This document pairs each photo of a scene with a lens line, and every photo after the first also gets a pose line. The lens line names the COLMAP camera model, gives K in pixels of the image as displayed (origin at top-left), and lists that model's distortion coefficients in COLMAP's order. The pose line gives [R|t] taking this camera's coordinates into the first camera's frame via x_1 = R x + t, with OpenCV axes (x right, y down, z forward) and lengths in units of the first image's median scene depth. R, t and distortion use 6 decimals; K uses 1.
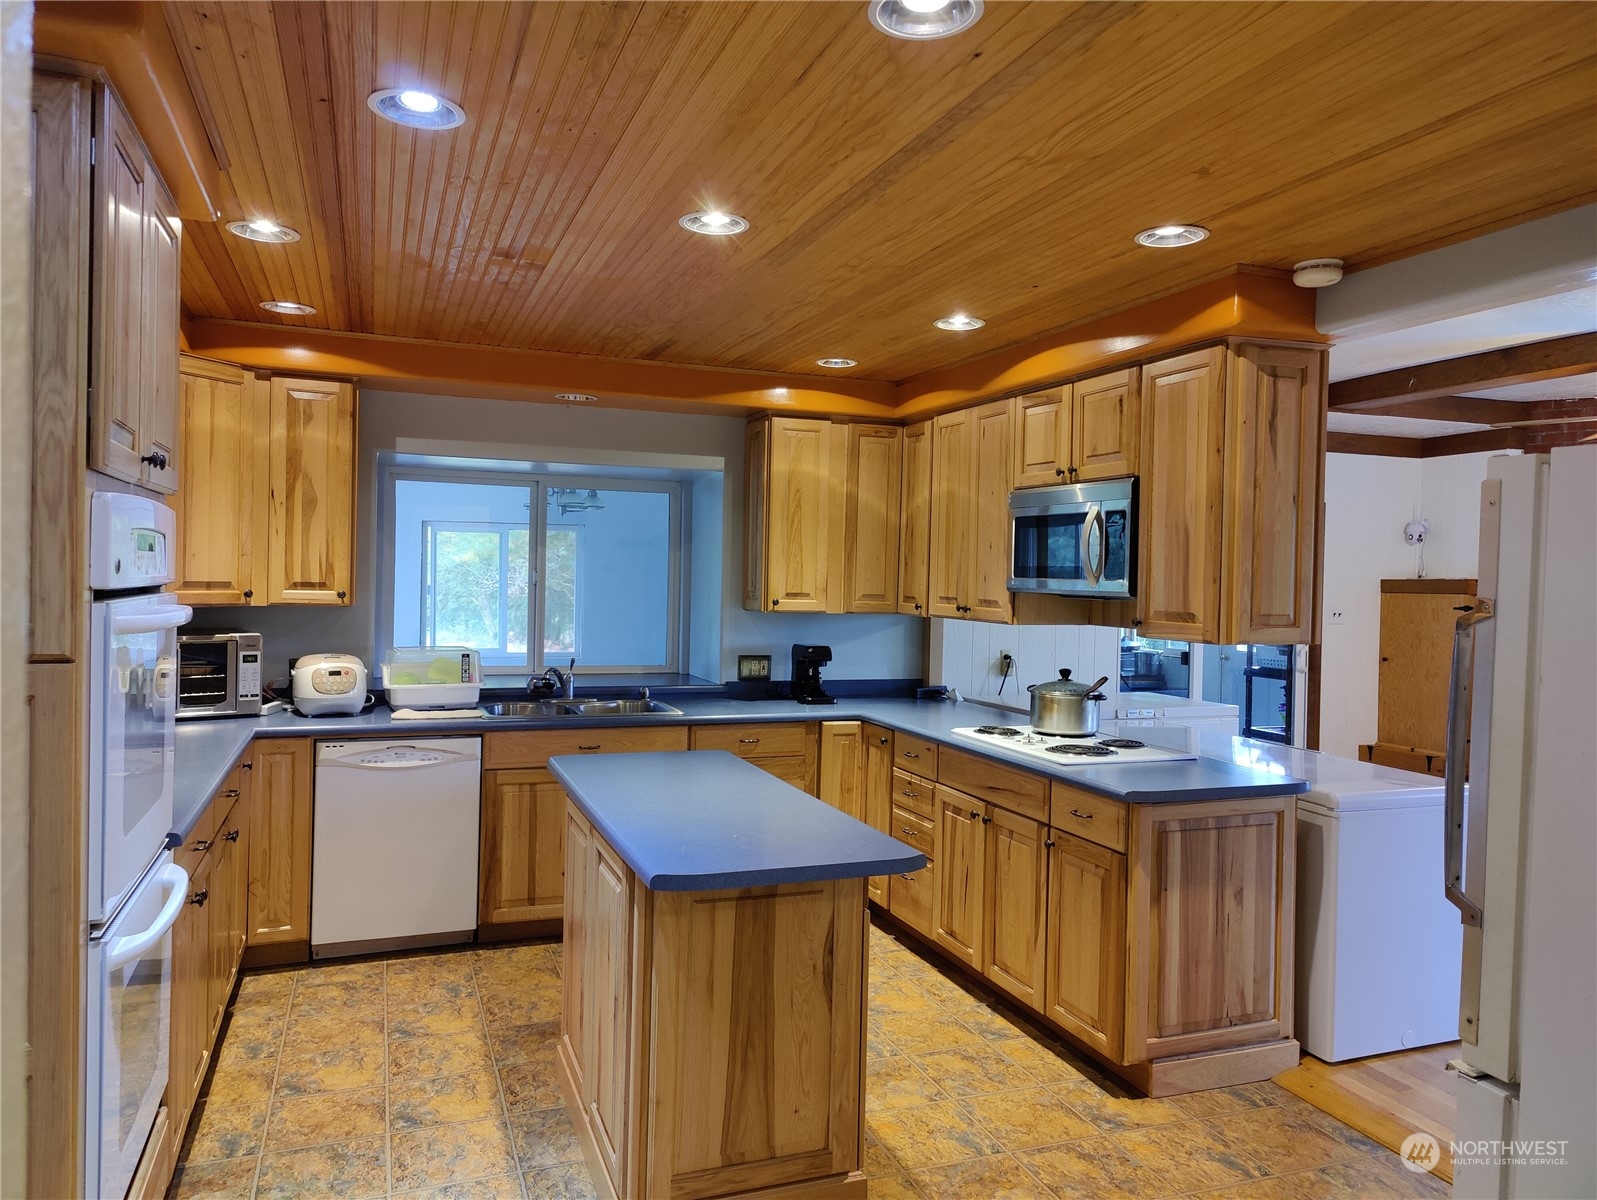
lens RADIAL K [[1111.0, 0, 810.8], [0, 1111.0, 592.1], [0, 0, 1]] dist [0.037441, -0.032510]
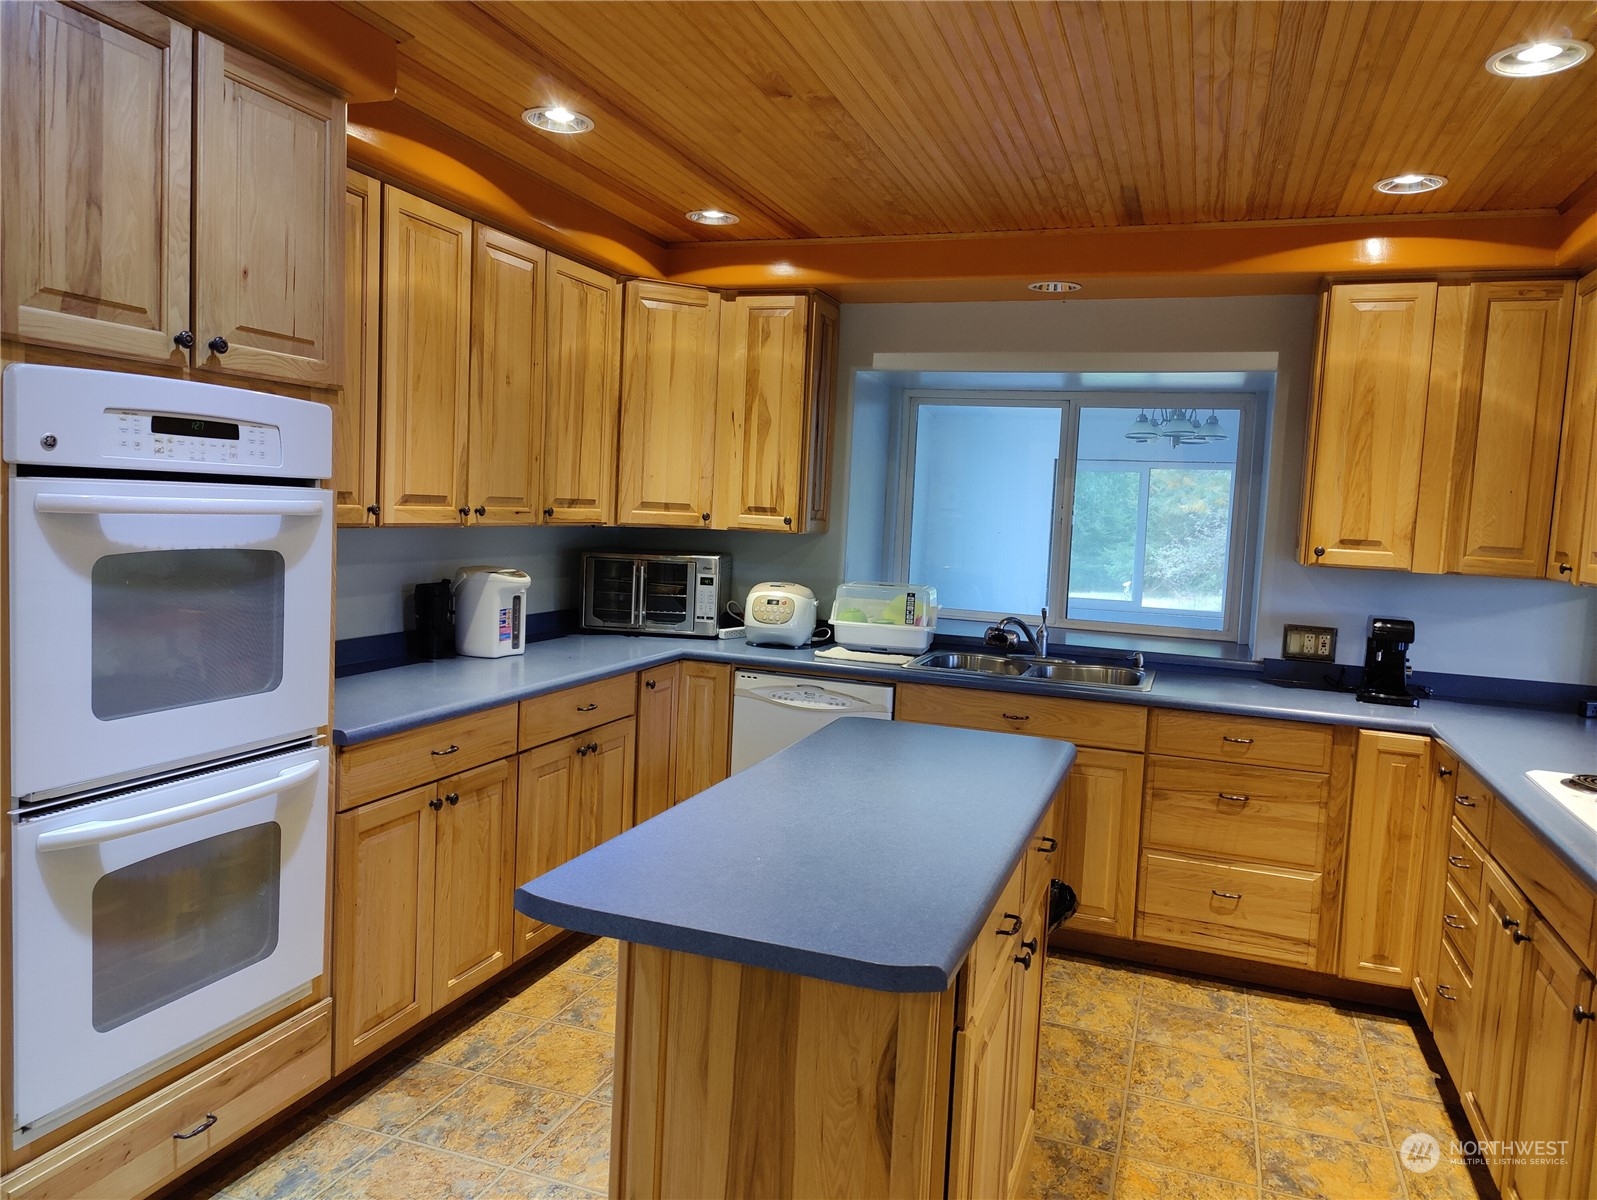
lens RADIAL K [[1111.0, 0, 810.8], [0, 1111.0, 592.1], [0, 0, 1]] dist [0.037441, -0.032510]
pose [[0.754350, 0.065048, -0.653242, 0.218935], [-0.041027, 0.997805, 0.051981, 0.012810], [0.655189, -0.012411, 0.755363, 0.295248]]
